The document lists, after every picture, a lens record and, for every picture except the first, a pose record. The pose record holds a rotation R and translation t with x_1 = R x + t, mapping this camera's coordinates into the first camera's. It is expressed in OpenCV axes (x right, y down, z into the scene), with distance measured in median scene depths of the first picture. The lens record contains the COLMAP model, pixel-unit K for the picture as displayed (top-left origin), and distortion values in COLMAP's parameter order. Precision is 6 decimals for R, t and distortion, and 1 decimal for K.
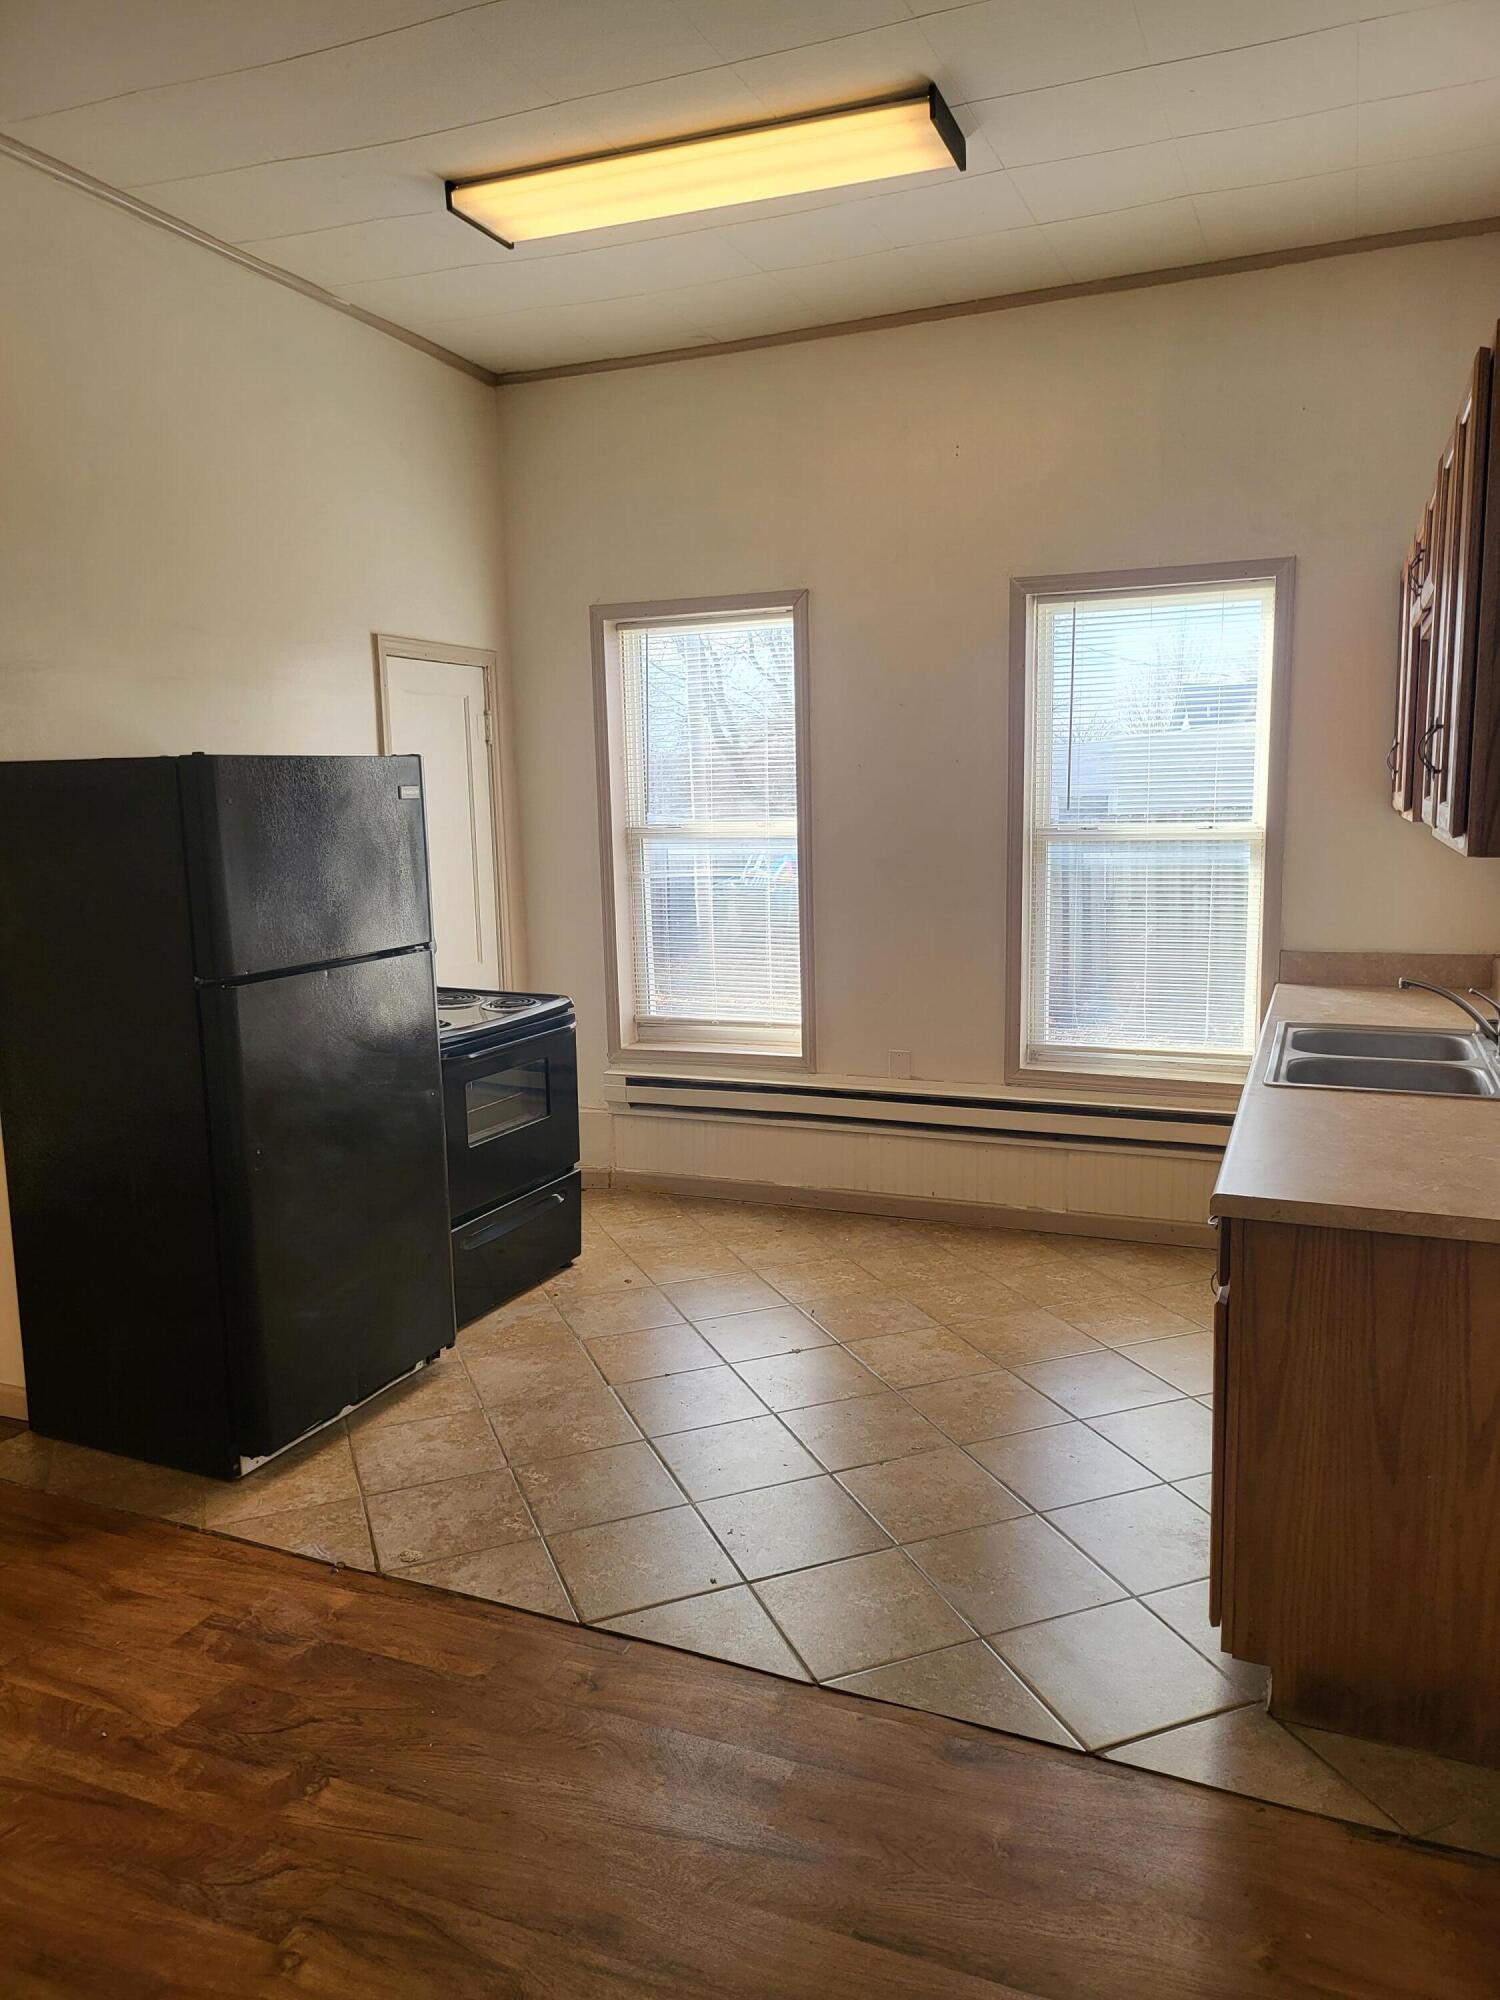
lens RADIAL K [[1381.8, 0, 719.5], [0, 1381.8, 996.1], [0, 0, 1]] dist [0.049583, -0.040876]
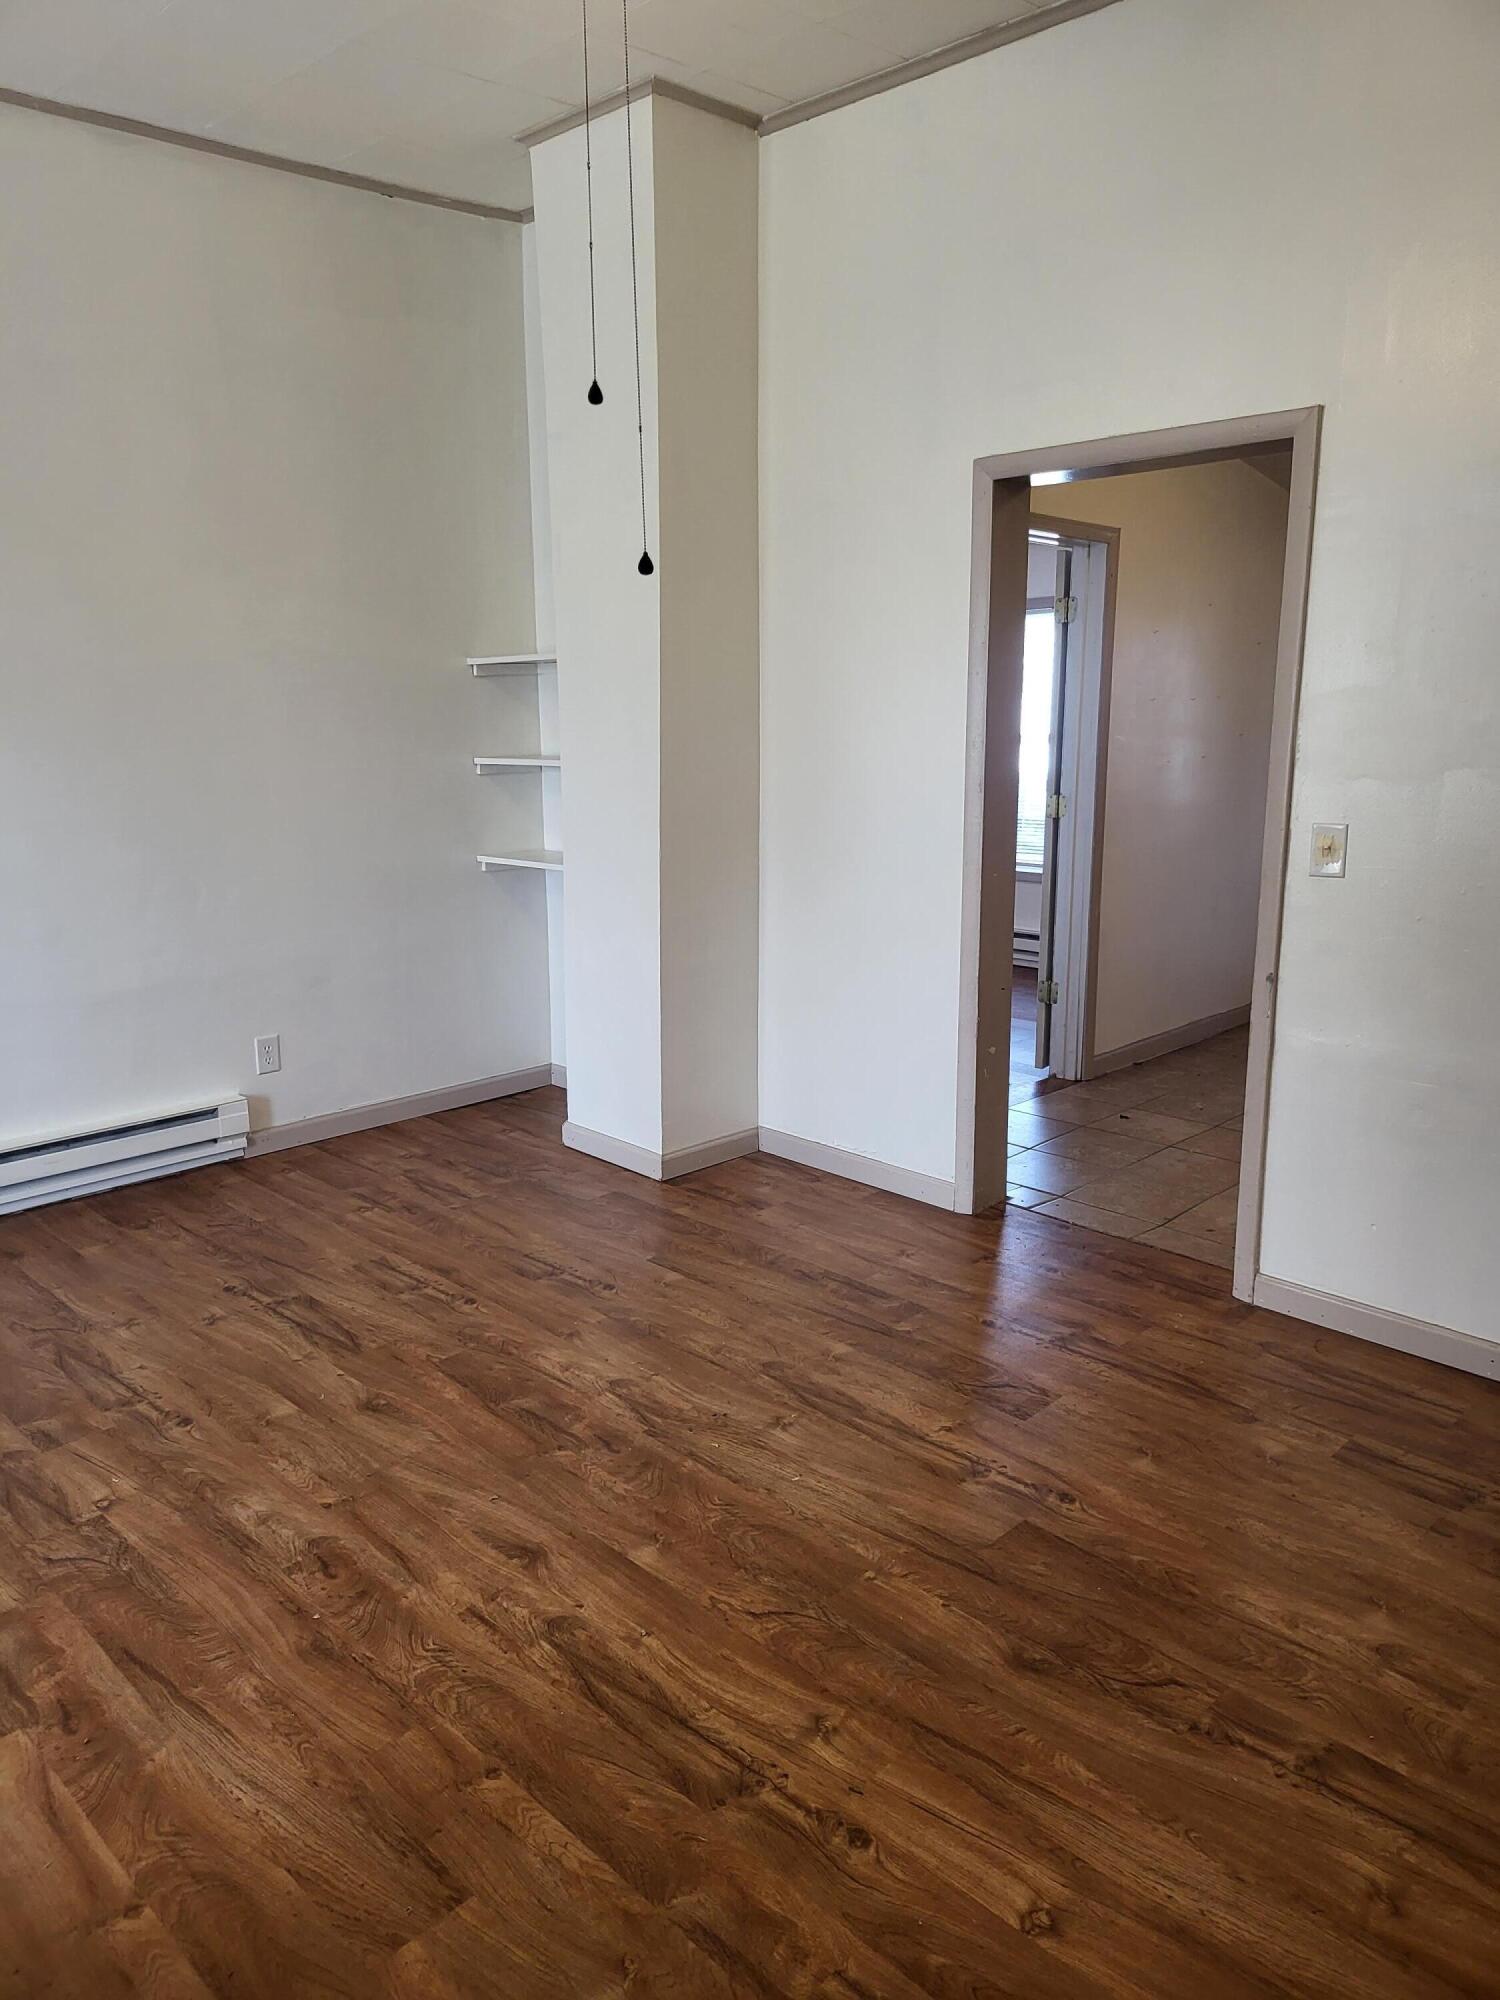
lens RADIAL K [[1388.7, 0, 756.4], [0, 1388.7, 998.1], [0, 0, 1]] dist [0.066016, -0.059088]
pose [[-0.929645, -0.048277, 0.365280, -0.557794], [0.083710, 0.937781, 0.336985, -0.082150], [-0.358822, 0.343854, -0.867762, 0.721370]]
